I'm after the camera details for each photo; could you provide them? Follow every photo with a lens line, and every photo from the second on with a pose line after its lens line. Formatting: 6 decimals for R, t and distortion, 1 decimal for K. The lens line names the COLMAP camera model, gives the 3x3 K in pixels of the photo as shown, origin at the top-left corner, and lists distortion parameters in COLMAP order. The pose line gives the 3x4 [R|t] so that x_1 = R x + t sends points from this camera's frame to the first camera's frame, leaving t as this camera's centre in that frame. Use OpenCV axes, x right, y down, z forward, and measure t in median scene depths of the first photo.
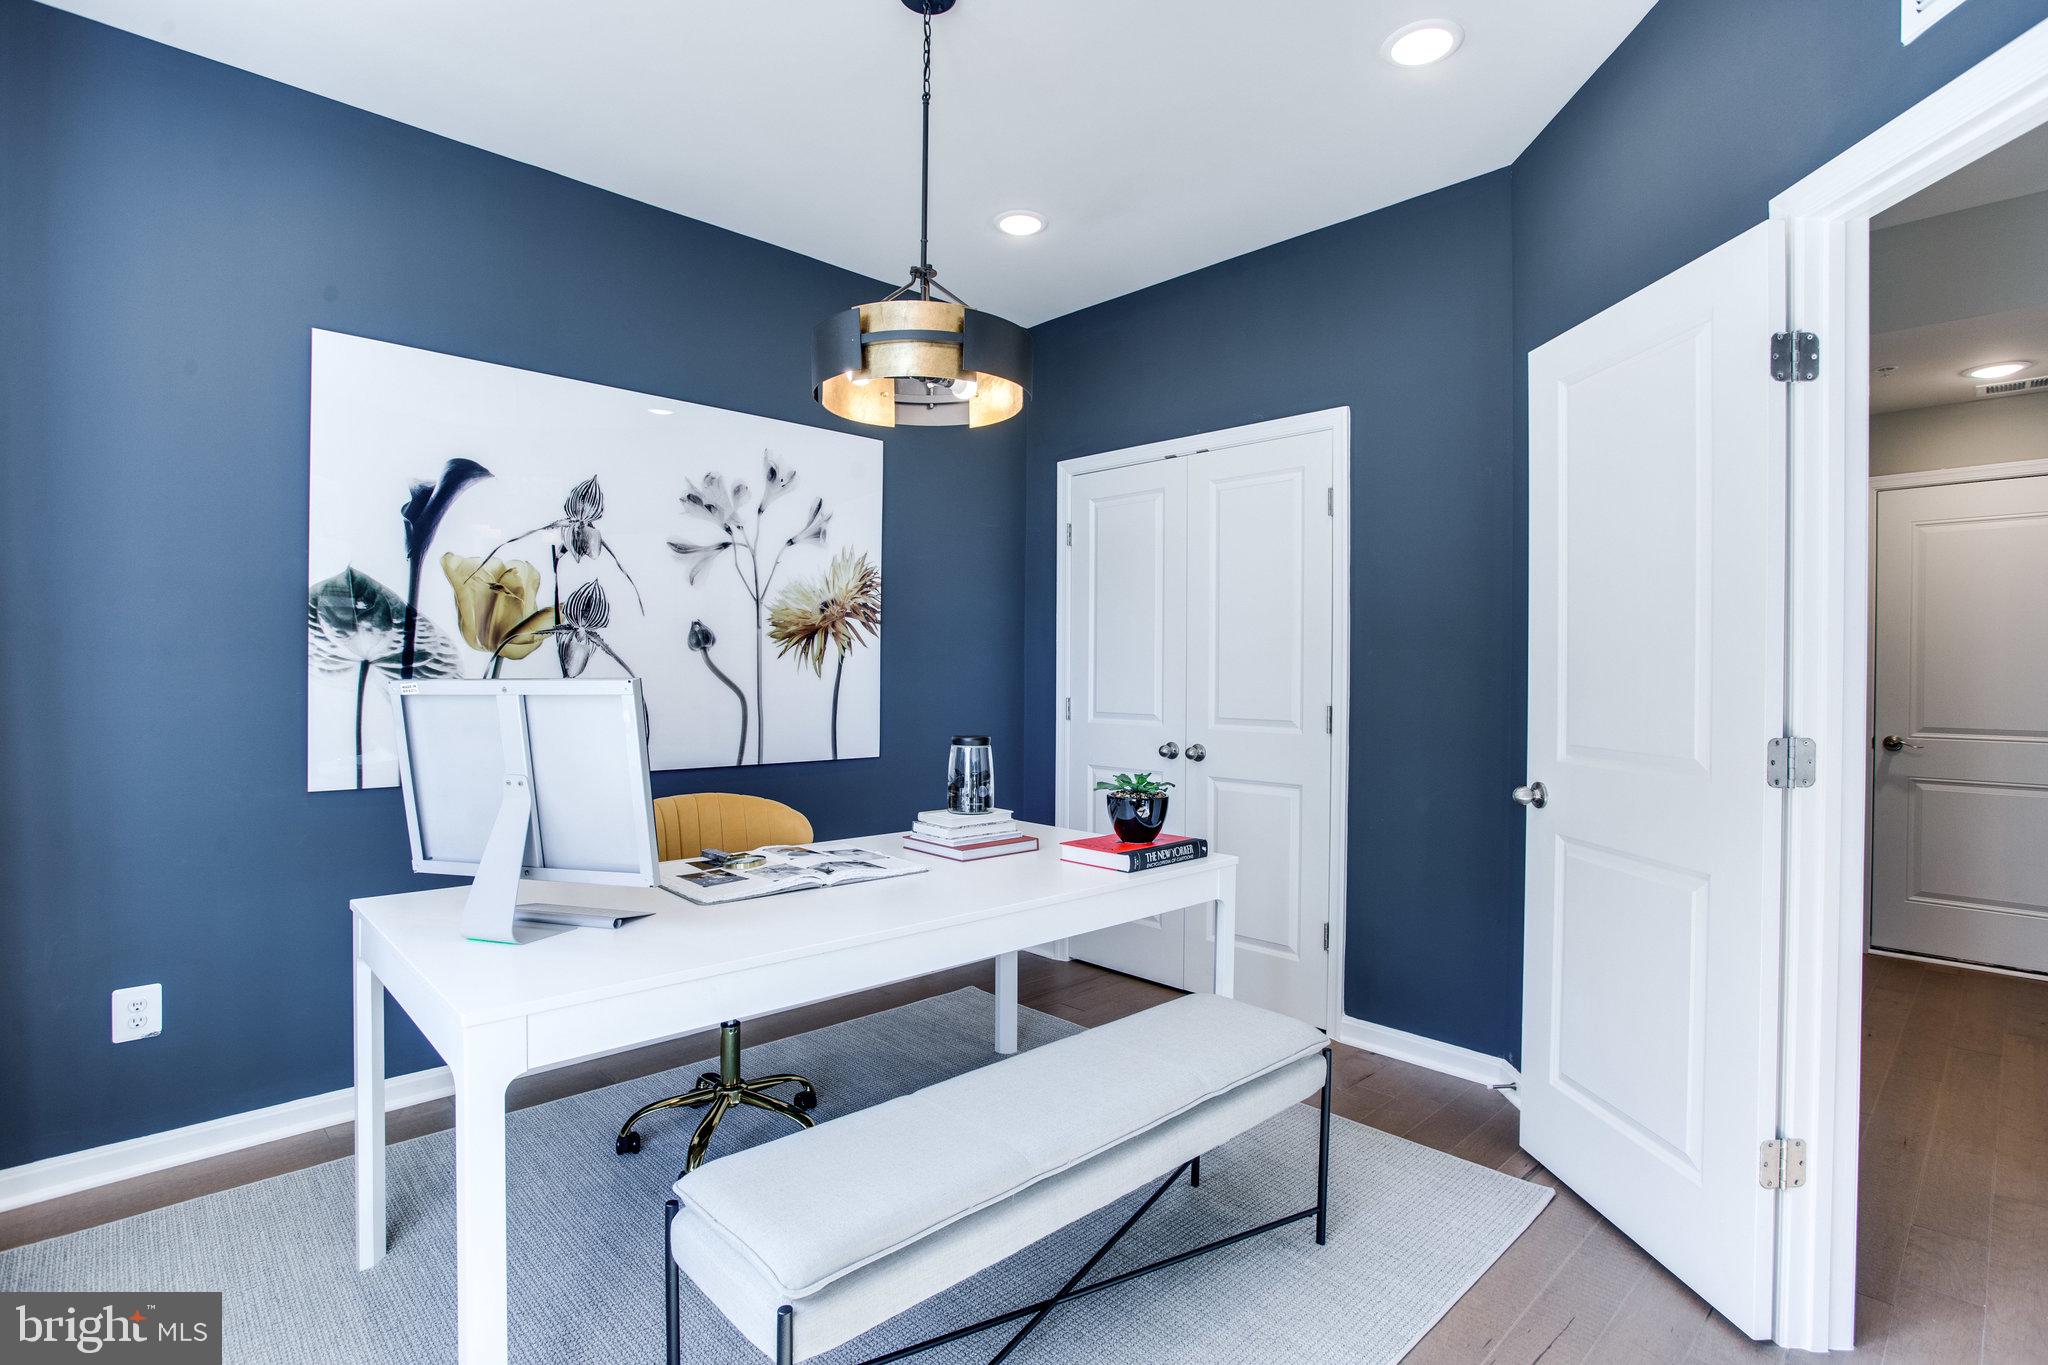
lens RADIAL K [[985.1, 0, 1026.8], [0, 985.1, 684.8], [0, 0, 1]] dist [-0.040644, 0.013817]
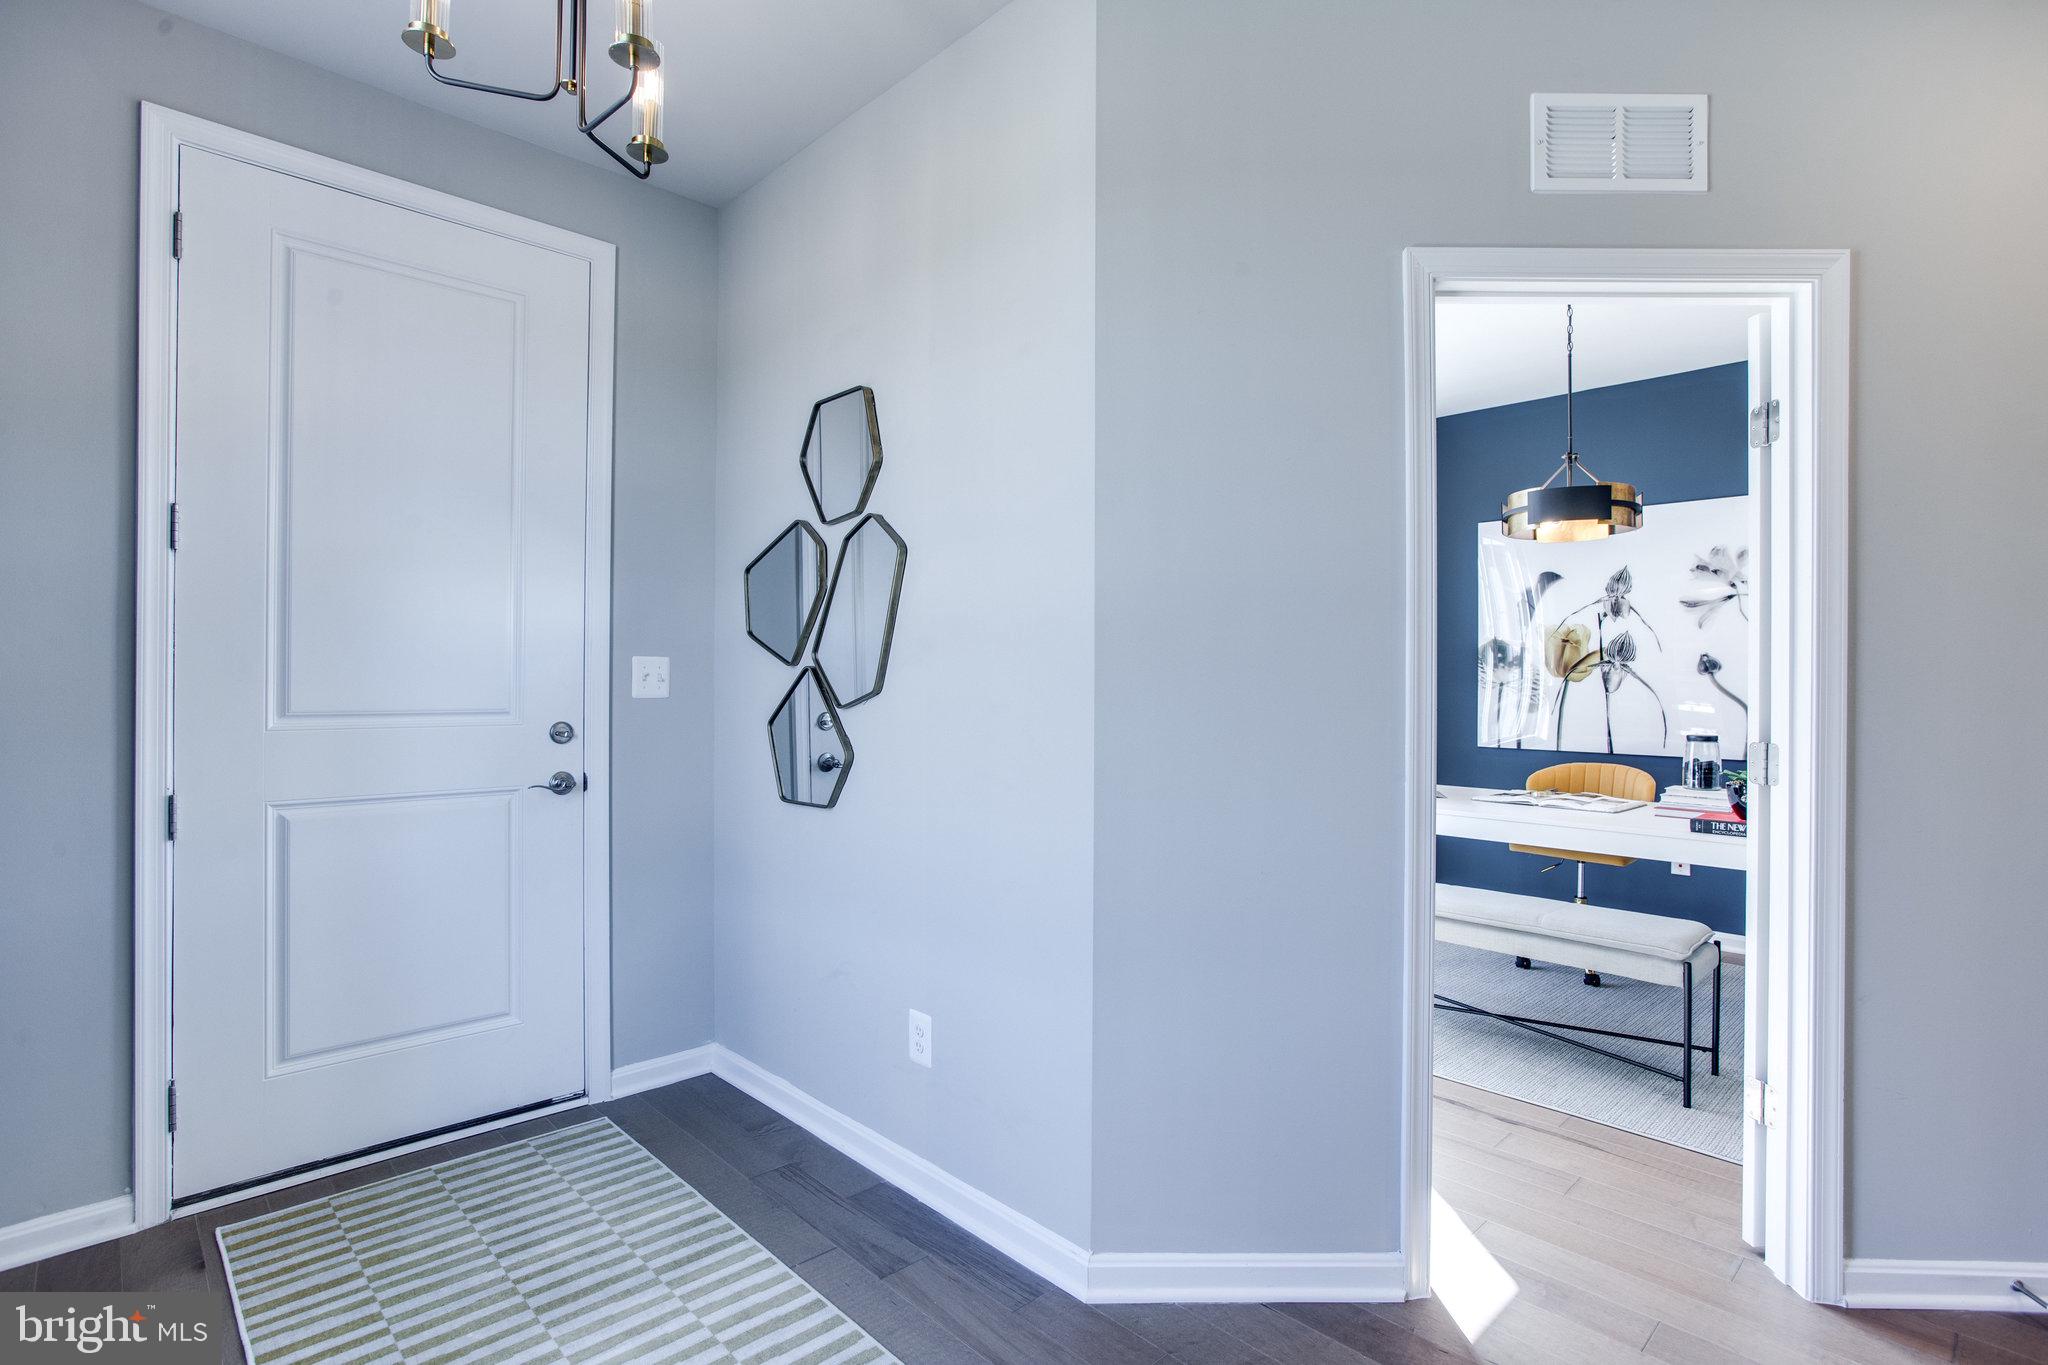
lens RADIAL K [[985.1, 0, 1023.7], [0, 985.1, 679.3], [0, 0, 1]] dist [-0.040644, 0.013817]
pose [[0.011569, -0.004057, -0.999925, 1.141728], [-0.014472, 0.999886, -0.004224, -0.008878], [0.999828, 0.014520, 0.011509, 0.005231]]
